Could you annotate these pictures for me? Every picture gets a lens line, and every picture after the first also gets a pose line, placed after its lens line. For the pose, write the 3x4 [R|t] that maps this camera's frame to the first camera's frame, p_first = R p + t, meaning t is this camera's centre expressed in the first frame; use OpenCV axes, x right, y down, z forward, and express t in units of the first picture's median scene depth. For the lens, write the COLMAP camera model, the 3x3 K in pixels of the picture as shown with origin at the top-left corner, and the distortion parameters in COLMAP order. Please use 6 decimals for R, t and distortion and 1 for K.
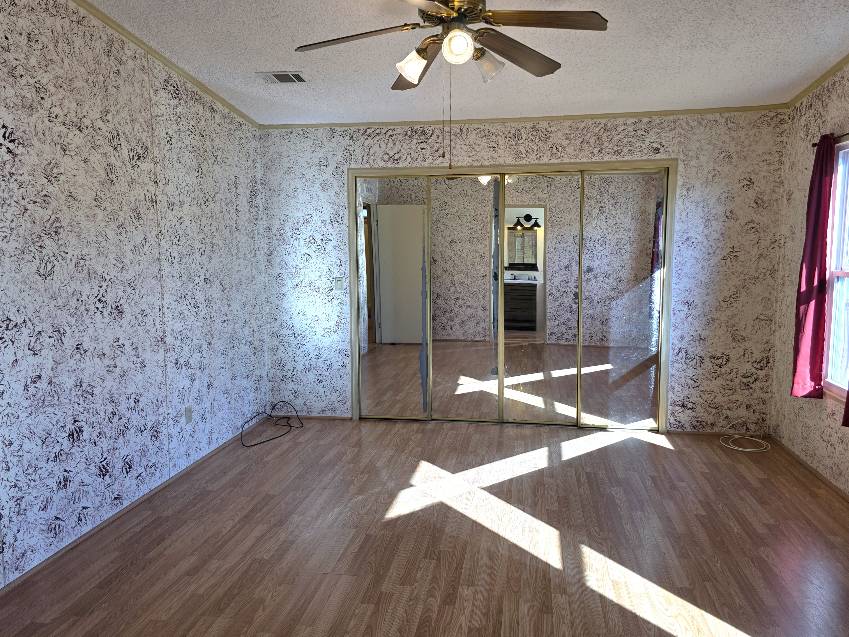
lens RADIAL K [[602.5, 0, 423.4], [0, 602.5, 314.5], [0, 0, 1]] dist [0.004015, -0.000823]
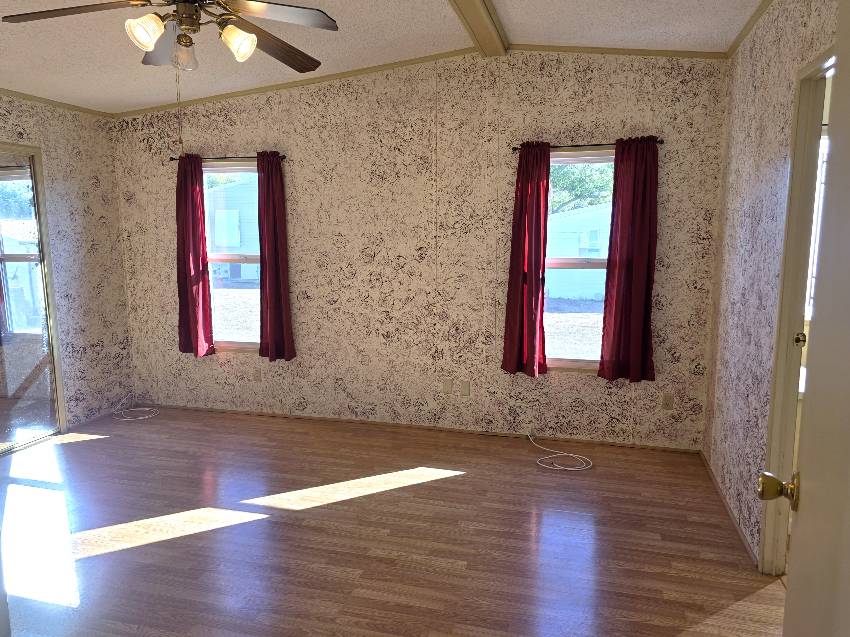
lens RADIAL K [[603.2, 0, 422.4], [0, 603.2, 323.4], [0, 0, 1]] dist [0.004015, -0.000823]
pose [[0.102135, -0.135909, 0.985443, -0.504719], [0.109584, 0.986131, 0.124646, -0.036719], [-0.988716, 0.095258, 0.115612, 0.316958]]
